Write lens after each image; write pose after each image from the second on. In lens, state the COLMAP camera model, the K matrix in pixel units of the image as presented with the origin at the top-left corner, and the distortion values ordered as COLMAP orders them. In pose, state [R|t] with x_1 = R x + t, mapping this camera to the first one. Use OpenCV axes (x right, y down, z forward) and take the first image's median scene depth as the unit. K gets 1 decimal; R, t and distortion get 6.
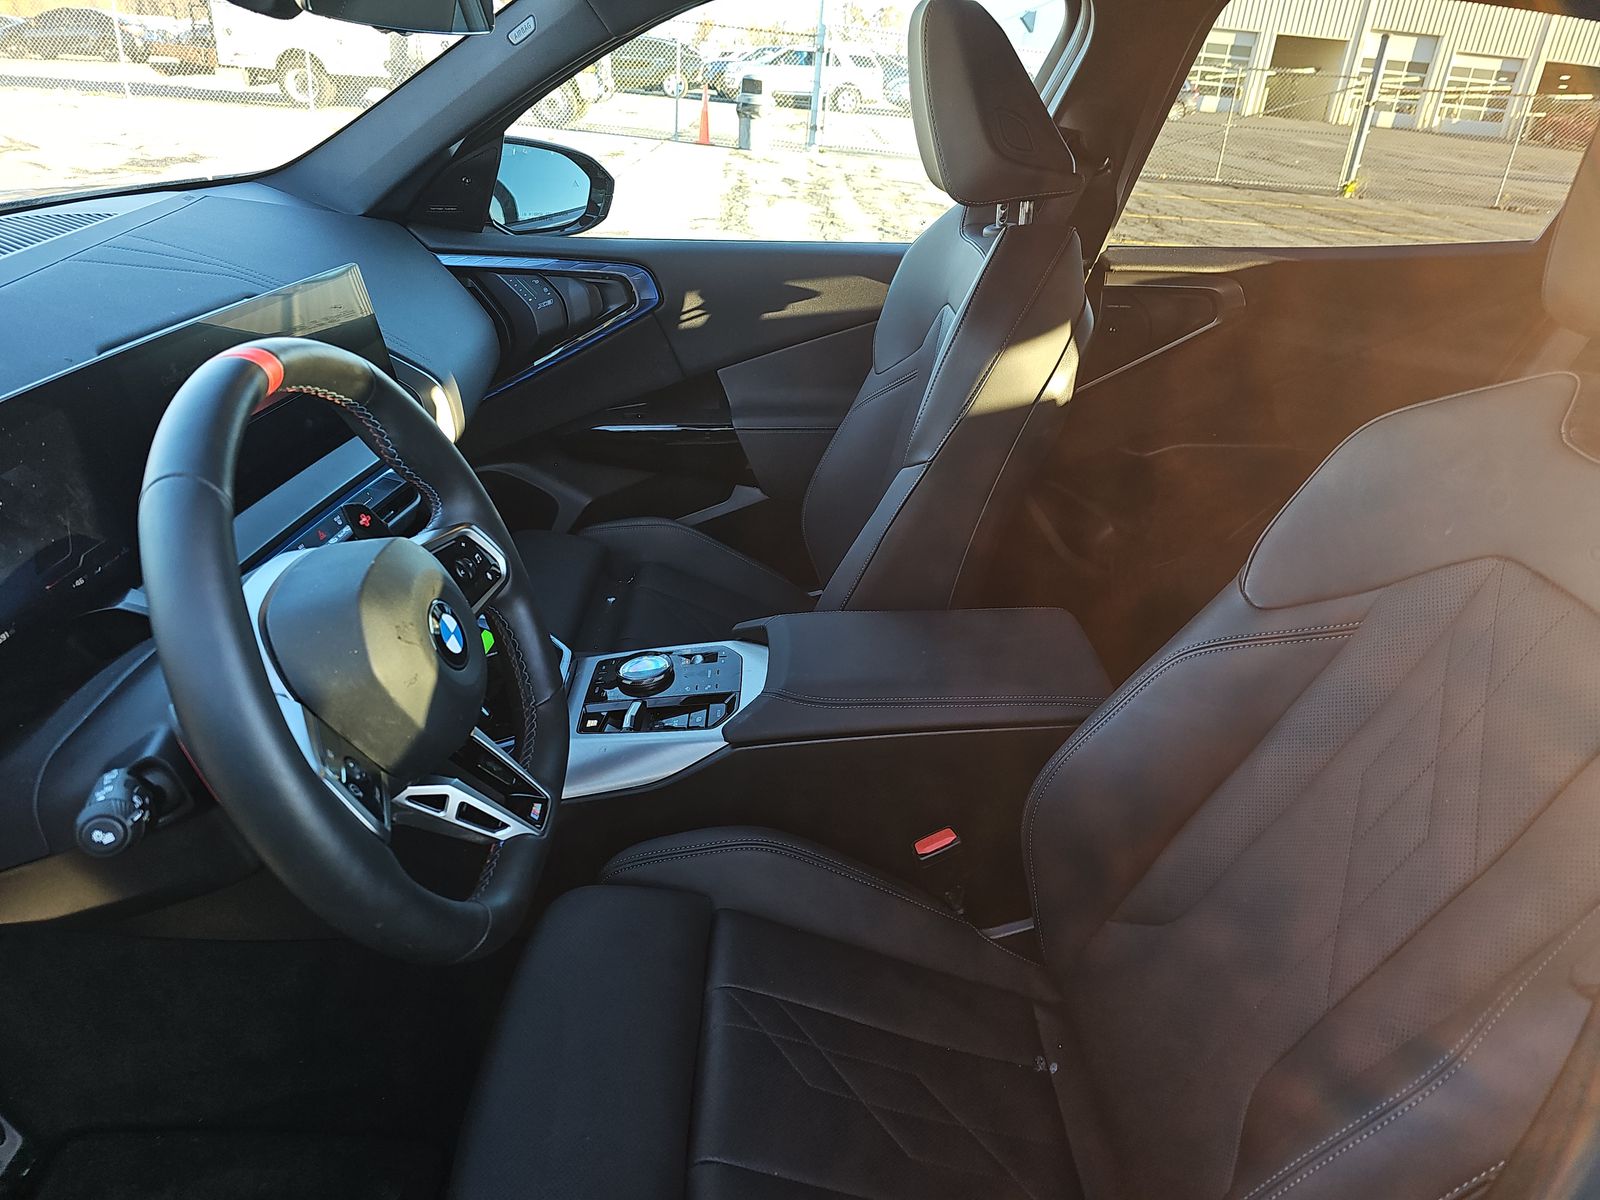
lens RADIAL K [[1057.6, 0, 803.7], [0, 1057.6, 614.5], [0, 0, 1]] dist [0.061502, -0.051070]
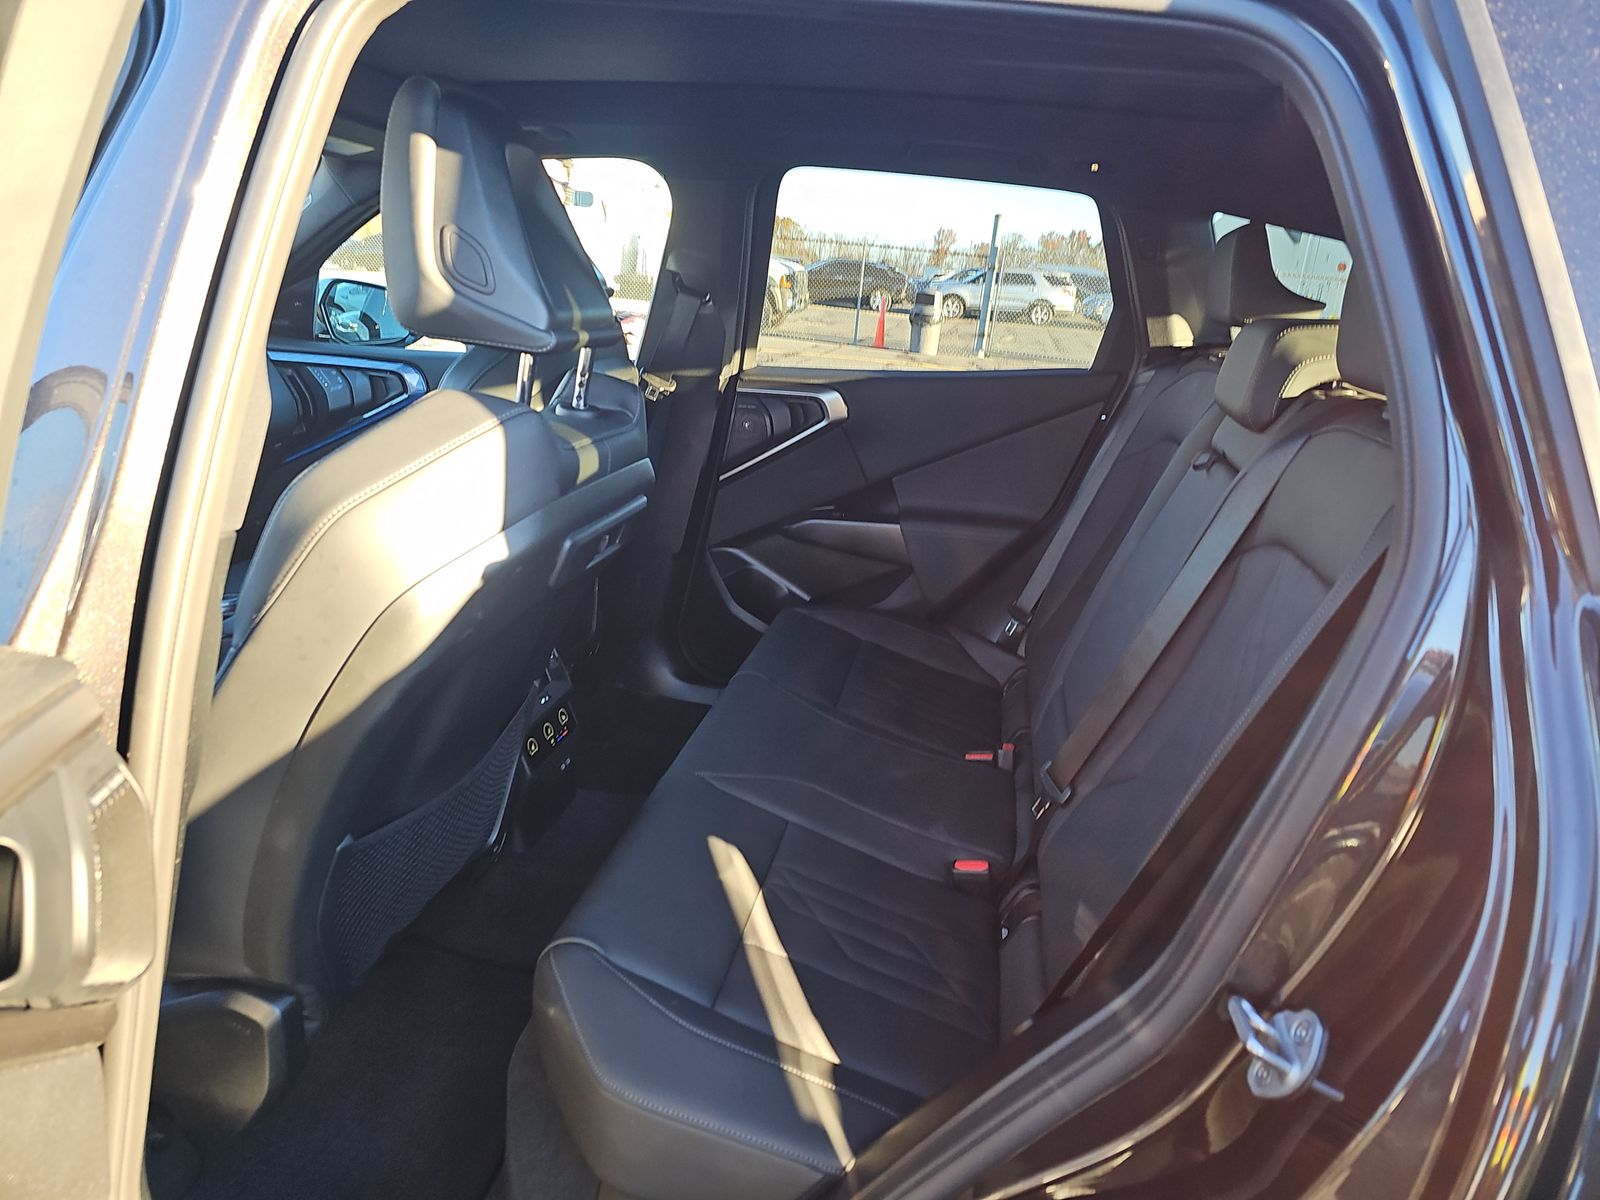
lens RADIAL K [[1057.6, 0, 803.7], [0, 1057.6, 614.5], [0, 0, 1]] dist [0.061502, -0.051070]
pose [[0.978459, 0.067367, -0.195139, 0.631606], [-0.100470, 0.981154, -0.165053, 0.164195], [0.180342, 0.181103, 0.966788, -0.182240]]
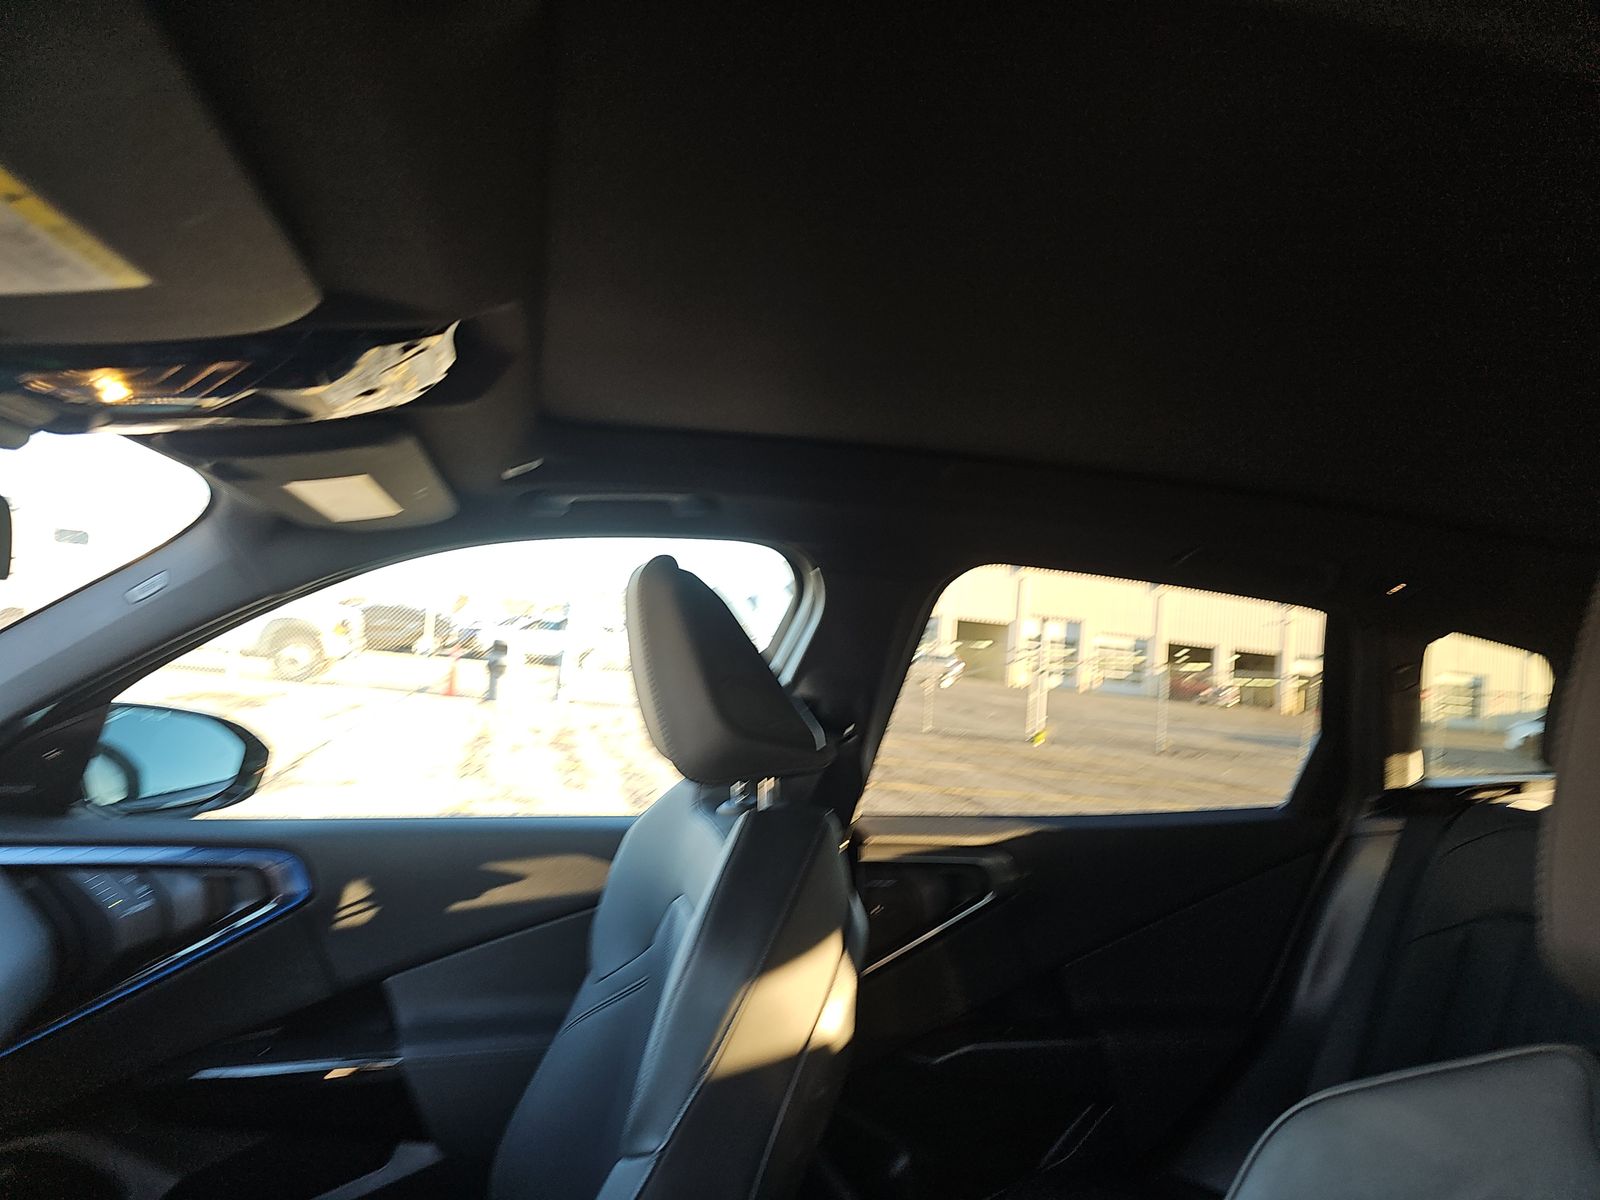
lens RADIAL K [[1057.6, 0, 803.7], [0, 1057.6, 614.5], [0, 0, 1]] dist [0.061502, -0.051070]
pose [[0.973356, 0.019520, 0.228466, 0.031368], [0.090673, 0.882393, -0.461694, -0.082170], [-0.210608, 0.470108, 0.857113, 0.162460]]
